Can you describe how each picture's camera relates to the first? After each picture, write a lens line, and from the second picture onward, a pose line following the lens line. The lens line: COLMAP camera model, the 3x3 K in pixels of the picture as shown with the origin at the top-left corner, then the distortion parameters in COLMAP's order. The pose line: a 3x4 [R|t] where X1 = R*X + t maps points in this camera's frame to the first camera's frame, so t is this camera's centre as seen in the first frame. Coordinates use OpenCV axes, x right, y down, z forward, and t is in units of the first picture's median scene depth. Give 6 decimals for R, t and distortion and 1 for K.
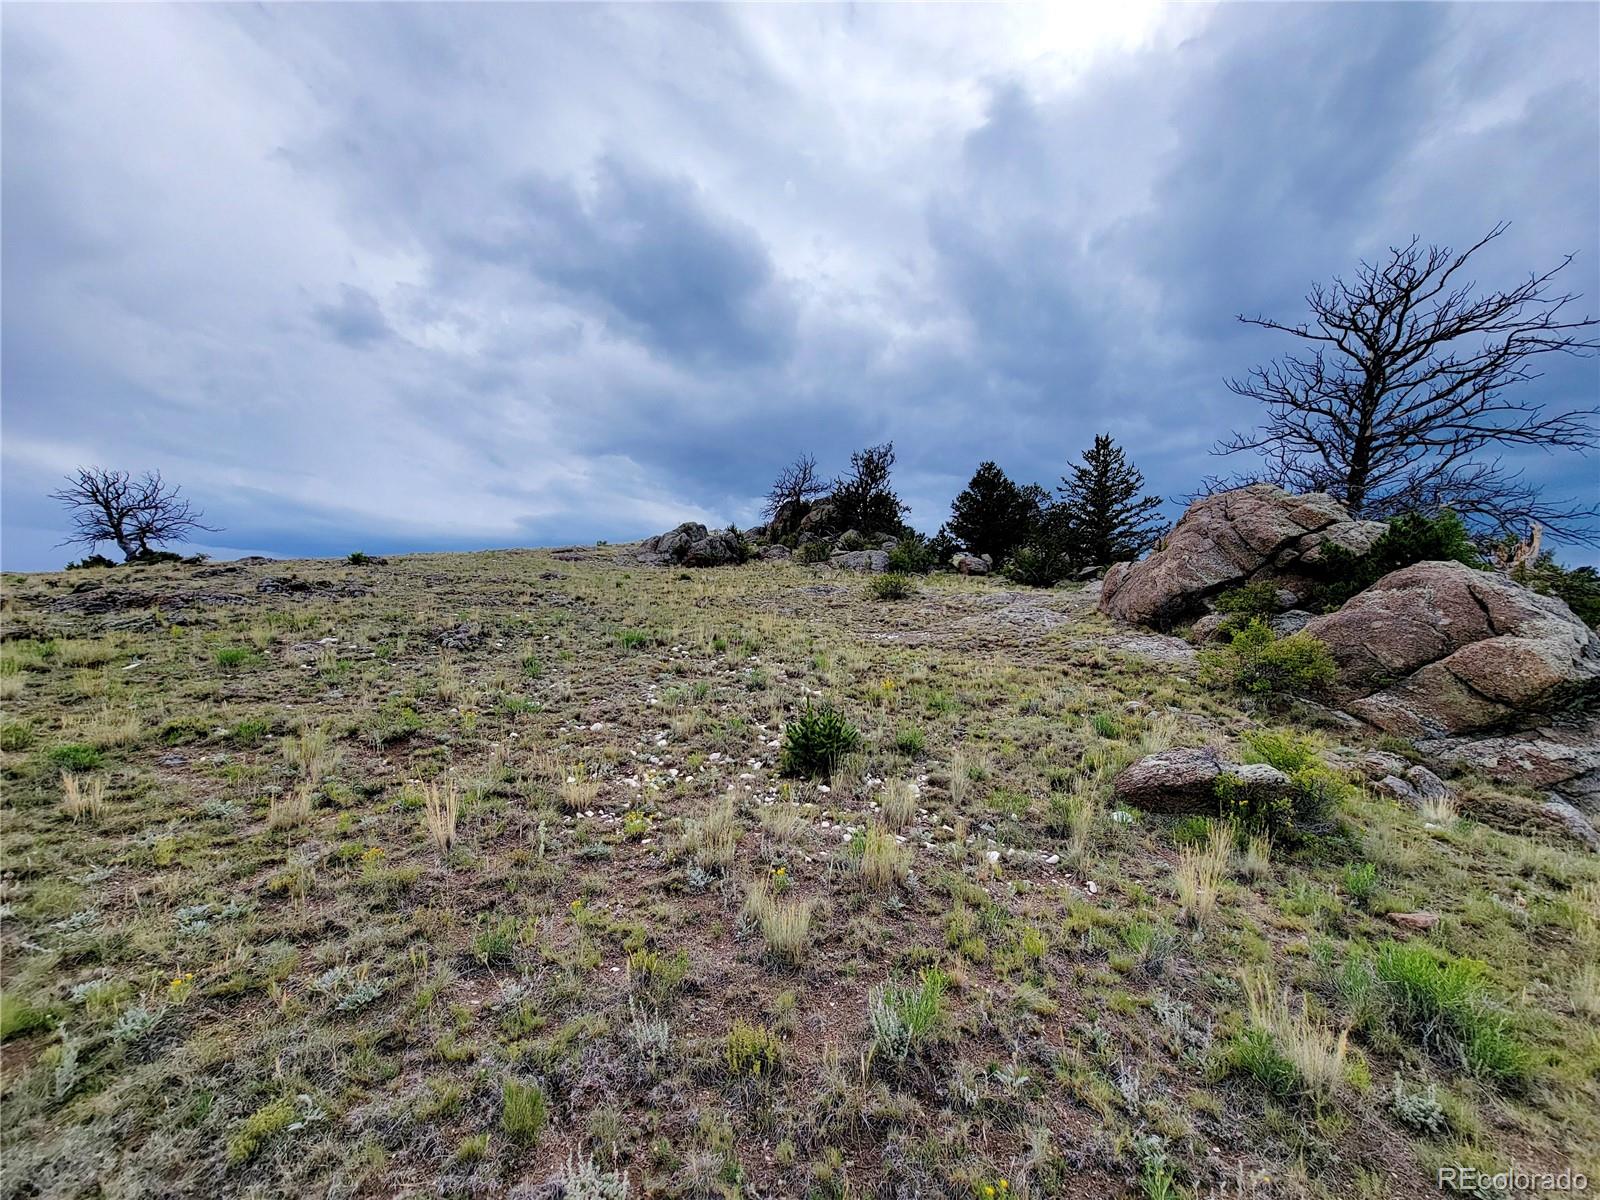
lens RADIAL K [[646.6, 0, 783.9], [0, 646.6, 598.8], [0, 0, 1]] dist [-0.002613, 0.000809]
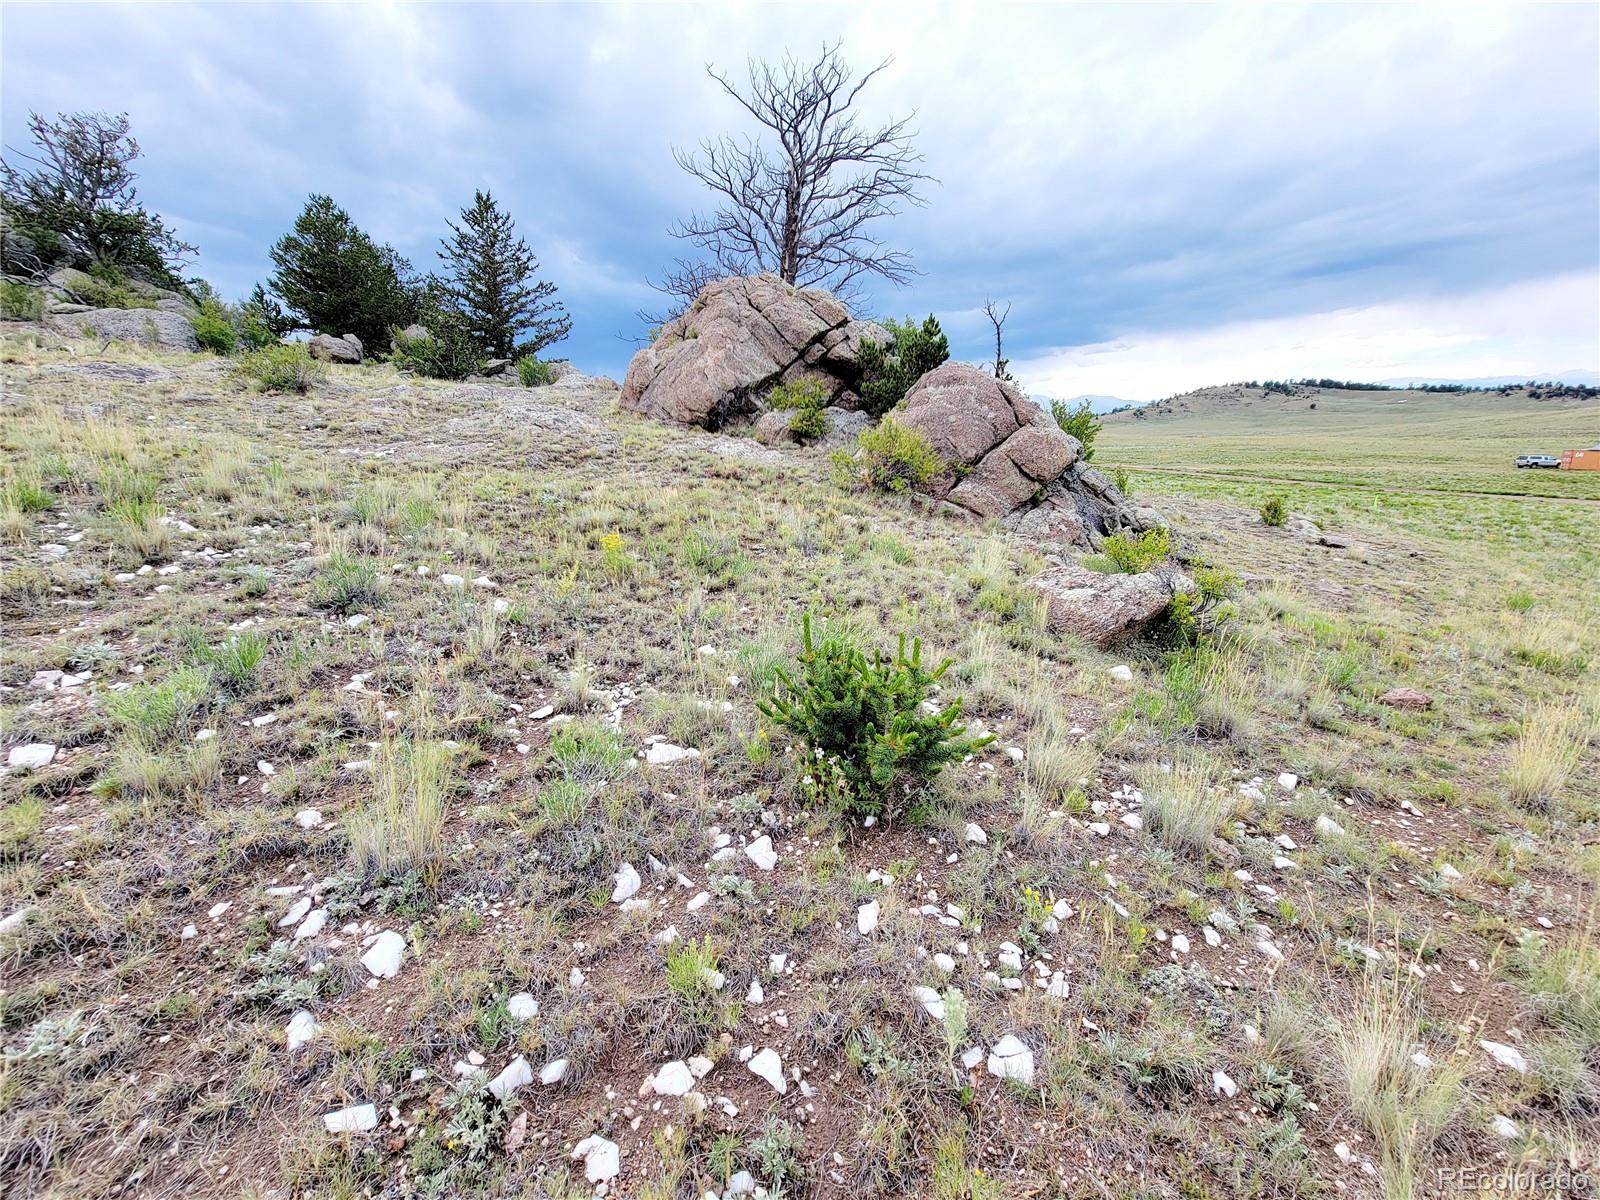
lens RADIAL K [[646.6, 0, 789.8], [0, 646.6, 603.0], [0, 0, 1]] dist [-0.002613, 0.000809]
pose [[0.589748, -0.231738, 0.773625, -0.087965], [-0.009316, 0.955930, 0.293448, 0.009716], [-0.807534, -0.180267, 0.561598, 0.273465]]
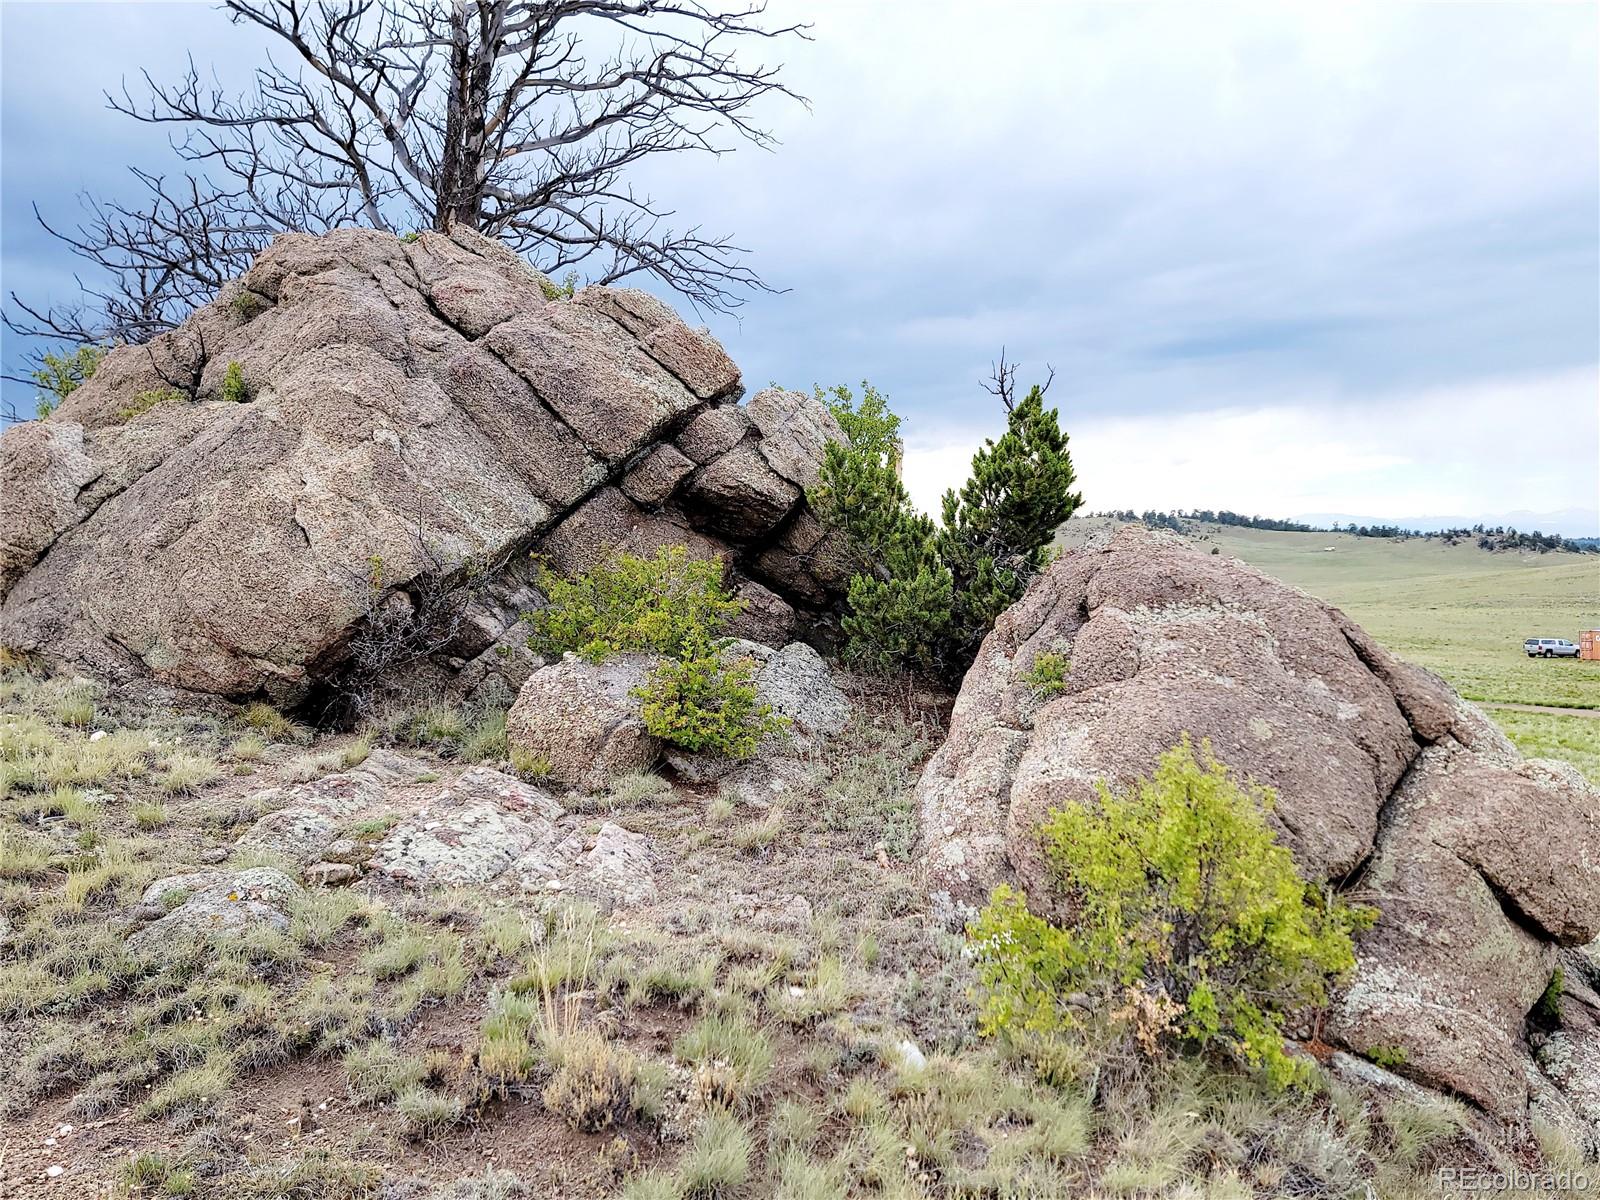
lens RADIAL K [[1281.6, 0, 809.3], [0, 1281.6, 605.4], [0, 0, 1]] dist [0.073689, -0.014468]
pose [[0.265441, -0.038275, 0.963367, 0.114170], [-0.043739, 0.997705, 0.051690, -0.023315], [-0.963134, -0.055858, 0.263158, 0.526279]]
